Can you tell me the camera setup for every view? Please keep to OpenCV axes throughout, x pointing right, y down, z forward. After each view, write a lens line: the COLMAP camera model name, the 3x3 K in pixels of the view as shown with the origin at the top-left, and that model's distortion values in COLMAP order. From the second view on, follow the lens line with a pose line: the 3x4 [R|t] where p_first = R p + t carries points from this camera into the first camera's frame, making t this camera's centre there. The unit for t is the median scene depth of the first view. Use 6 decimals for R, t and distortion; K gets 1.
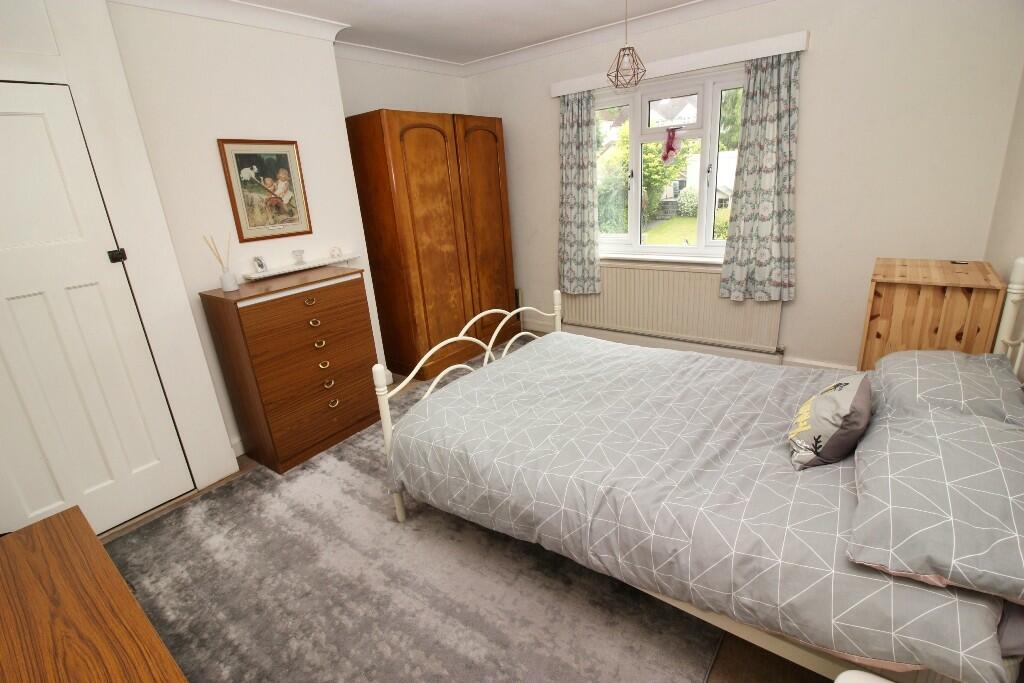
lens RADIAL K [[472.7, 0, 511.5], [0, 472.7, 329.5], [0, 0, 1]] dist [-0.016249, -0.000717]
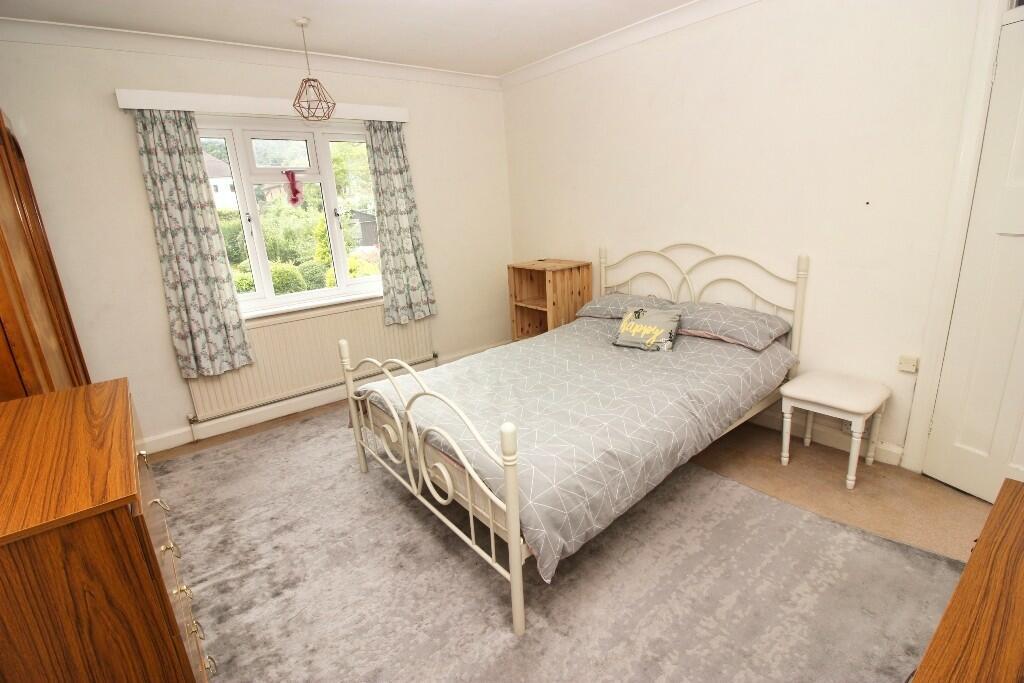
lens RADIAL K [[472.7, 0, 511.5], [0, 472.7, 329.5], [0, 0, 1]] dist [-0.016249, -0.000717]
pose [[0.256144, -0.194315, 0.946907, -0.650906], [0.334902, 0.936755, 0.101639, -0.092593], [-0.906770, 0.291087, 0.305020, 0.500569]]
